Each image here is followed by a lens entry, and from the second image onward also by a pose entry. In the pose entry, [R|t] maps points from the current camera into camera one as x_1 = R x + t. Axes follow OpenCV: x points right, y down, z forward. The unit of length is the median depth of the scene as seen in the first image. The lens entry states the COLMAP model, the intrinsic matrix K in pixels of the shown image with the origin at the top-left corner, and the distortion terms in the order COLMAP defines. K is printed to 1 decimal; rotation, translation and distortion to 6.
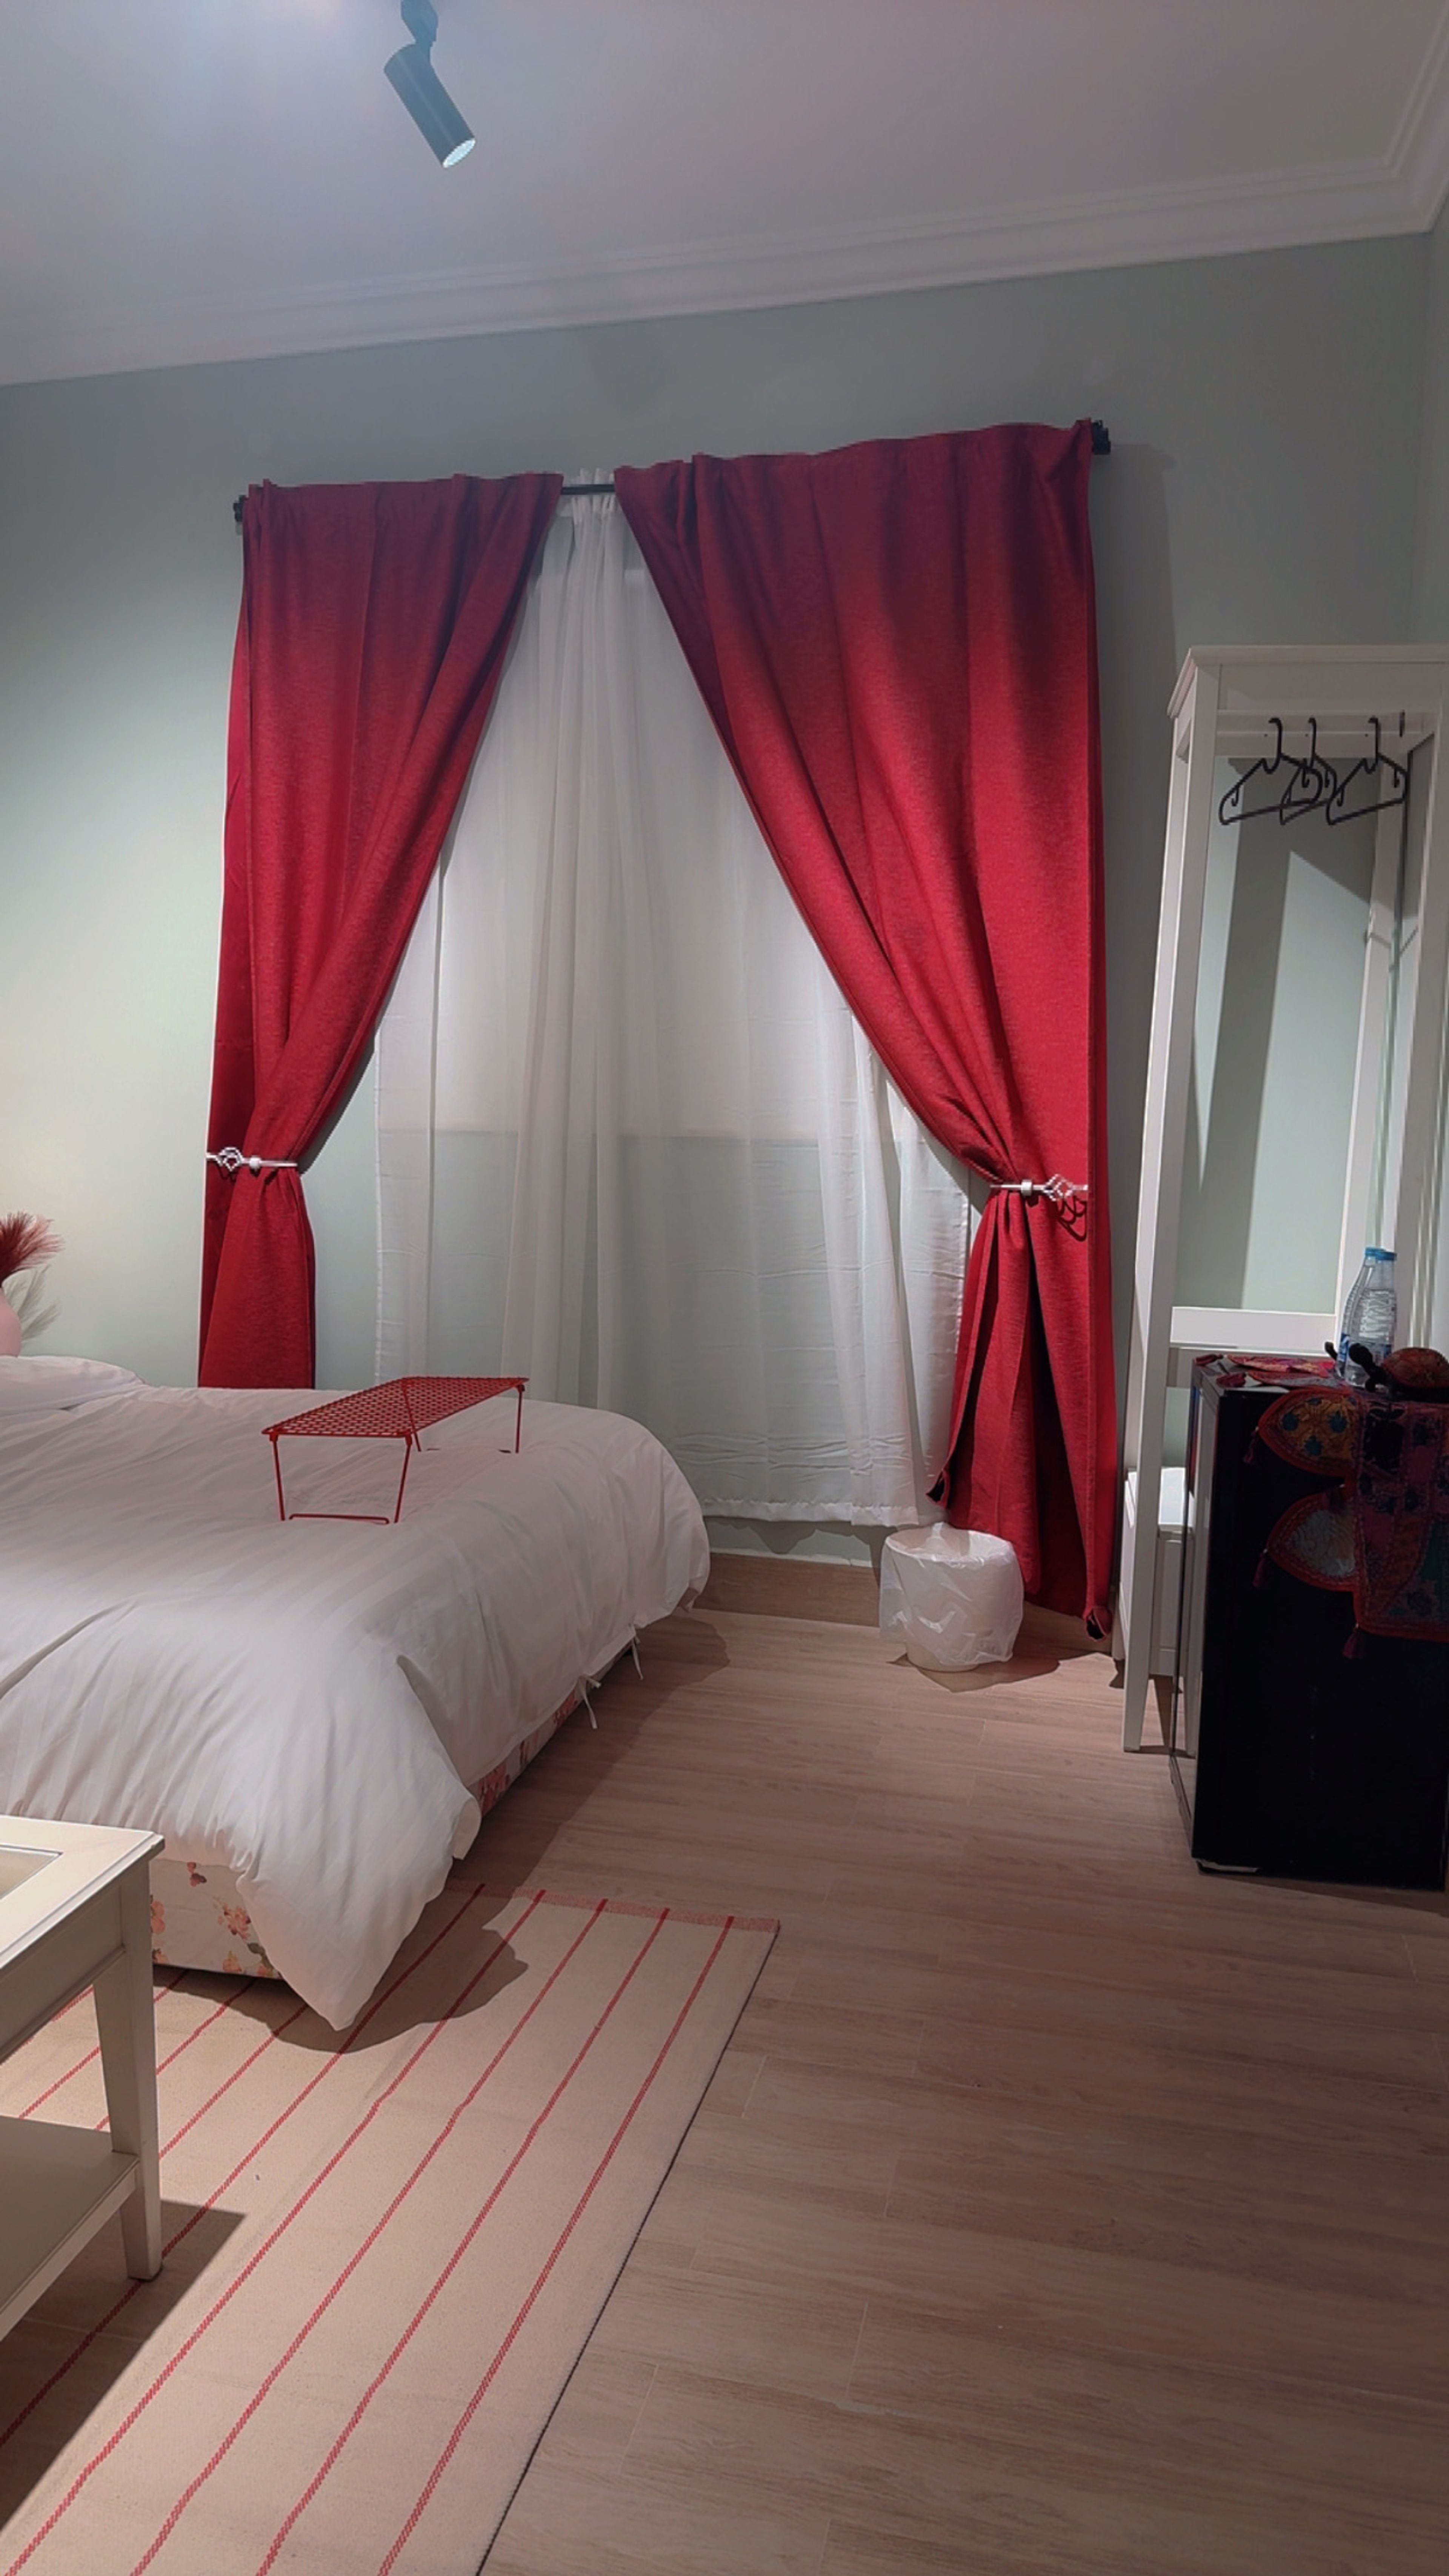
lens RADIAL K [[1784.3, 0, 724.3], [0, 1784.3, 1268.7], [0, 0, 1]] dist [0.066607, -0.057374]
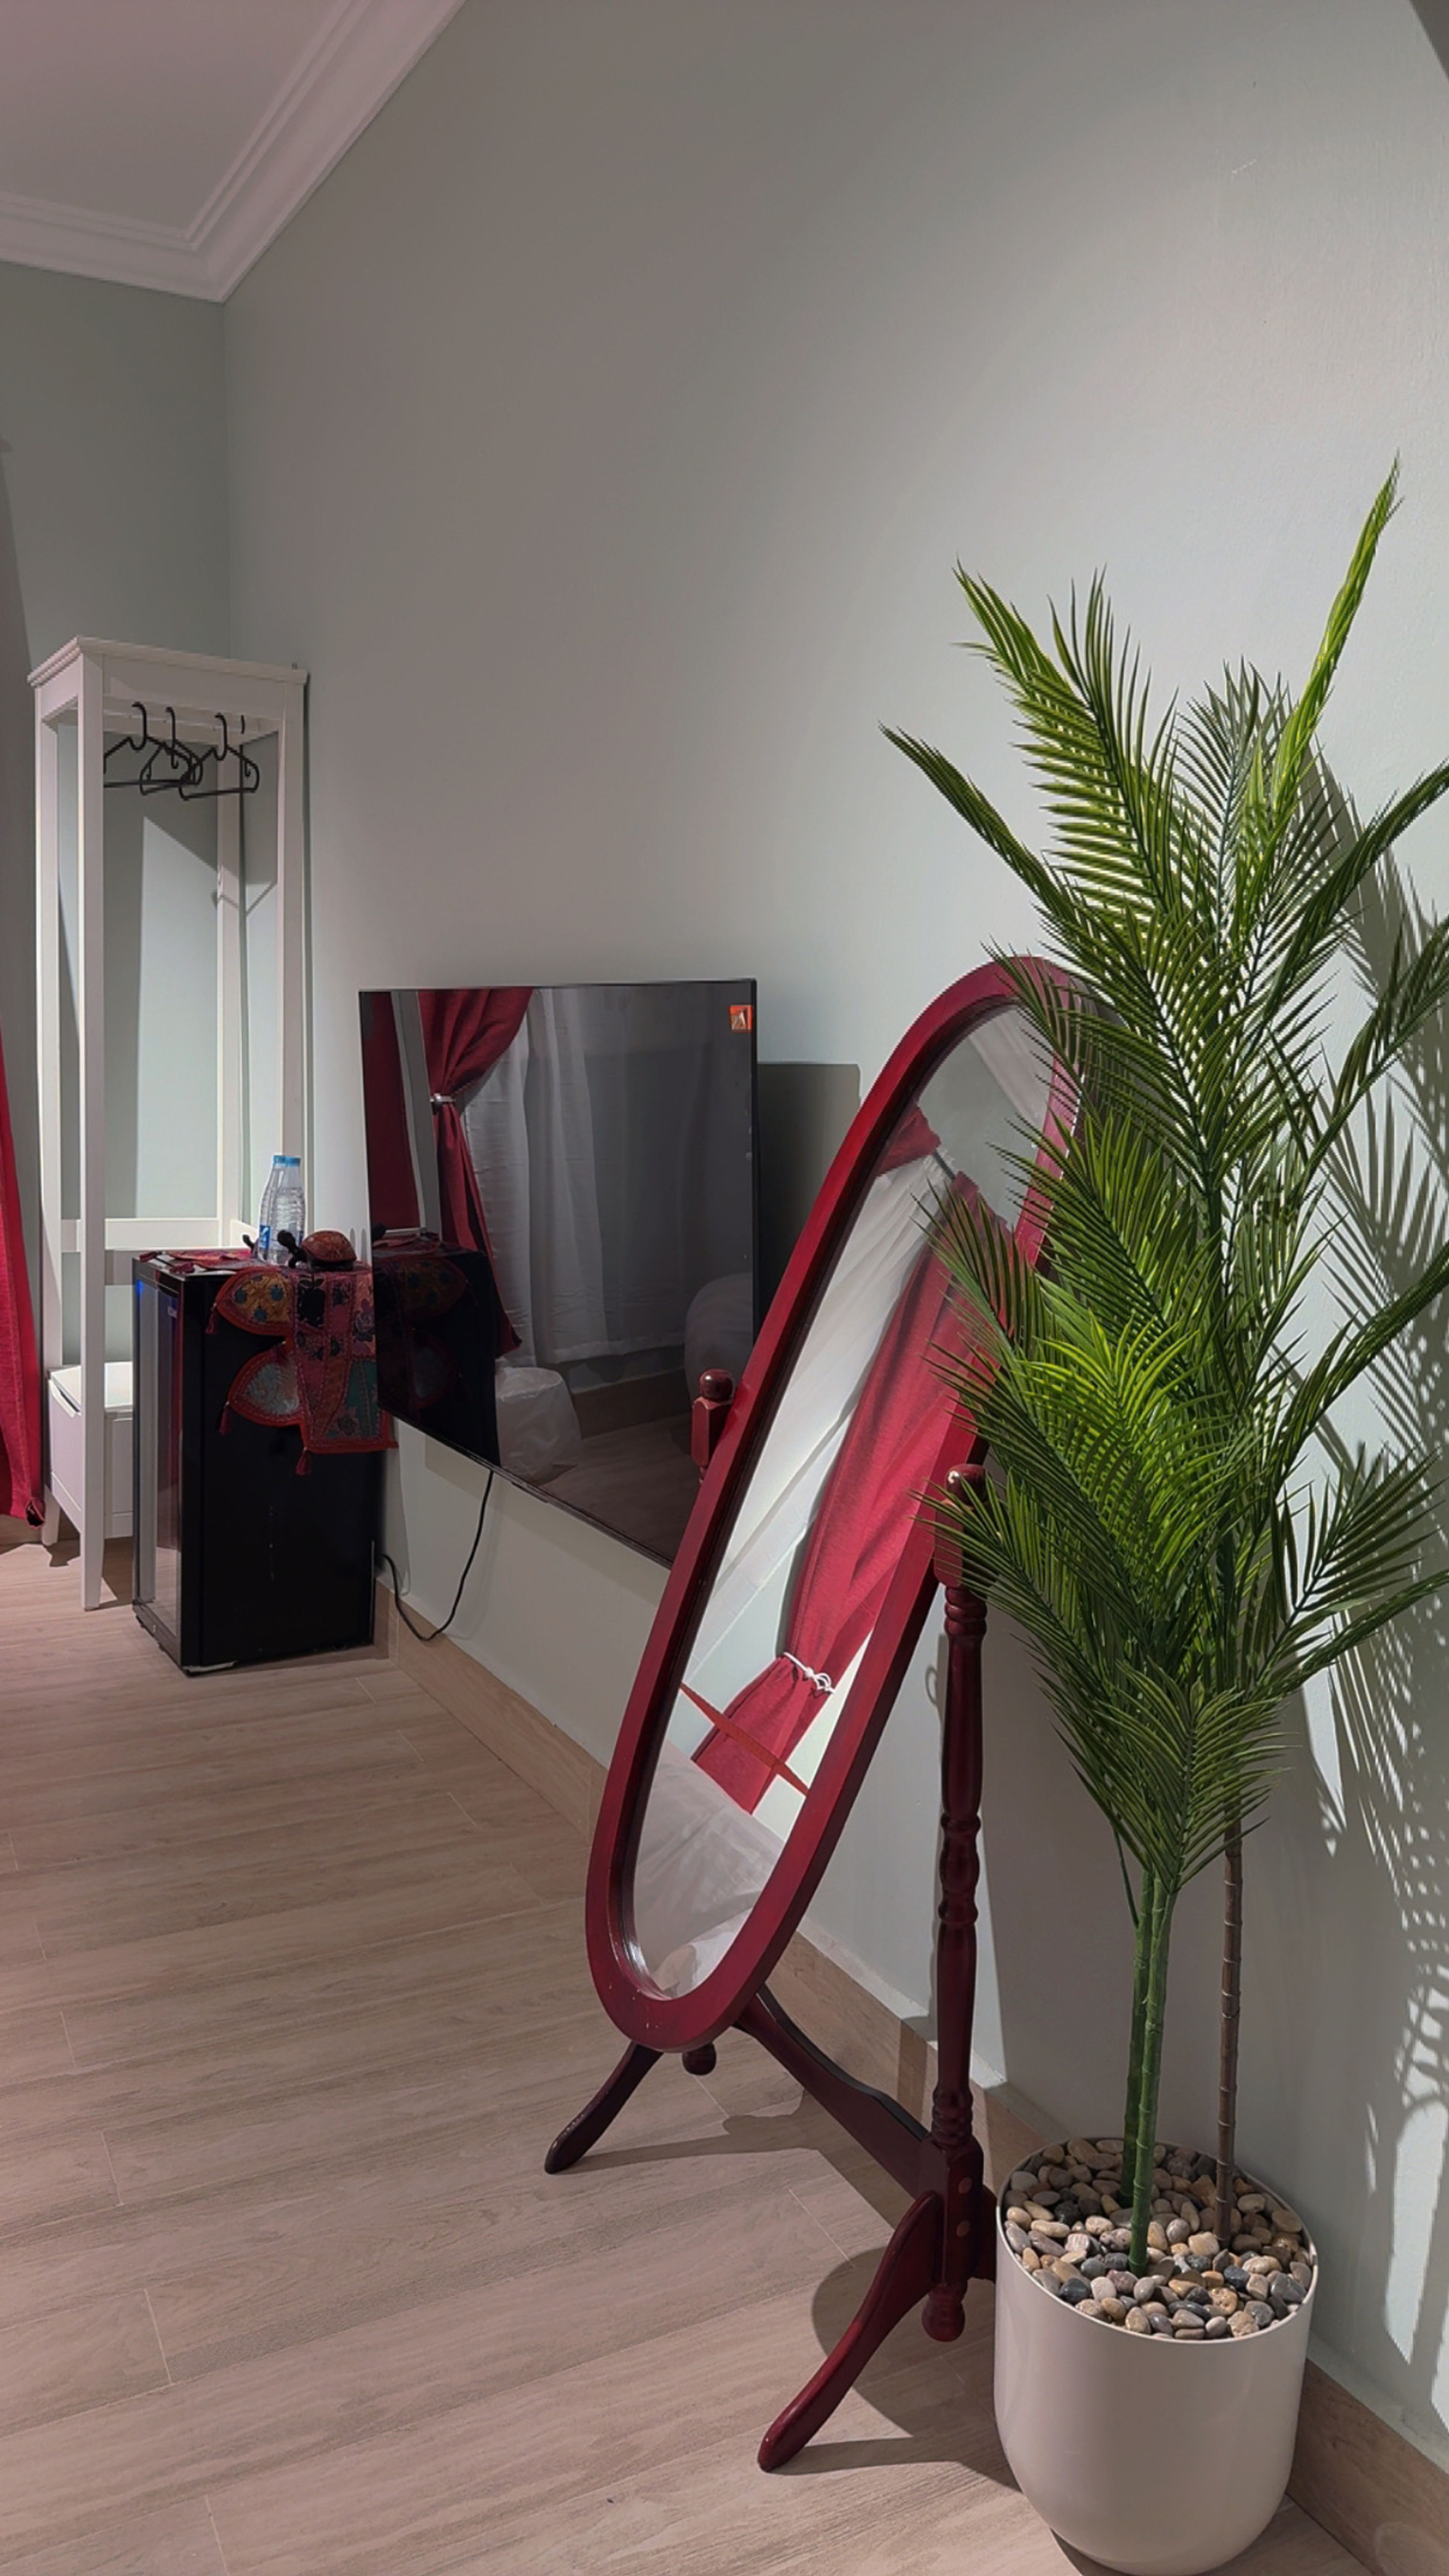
lens RADIAL K [[1784.3, 0, 719.7], [0, 1784.3, 1287.7], [0, 0, 1]] dist [0.066607, -0.057374]
pose [[0.760119, -0.086504, 0.644000, -0.228125], [0.060438, 0.996215, 0.062479, 0.022422], [-0.646967, -0.008570, 0.762470, -0.152309]]
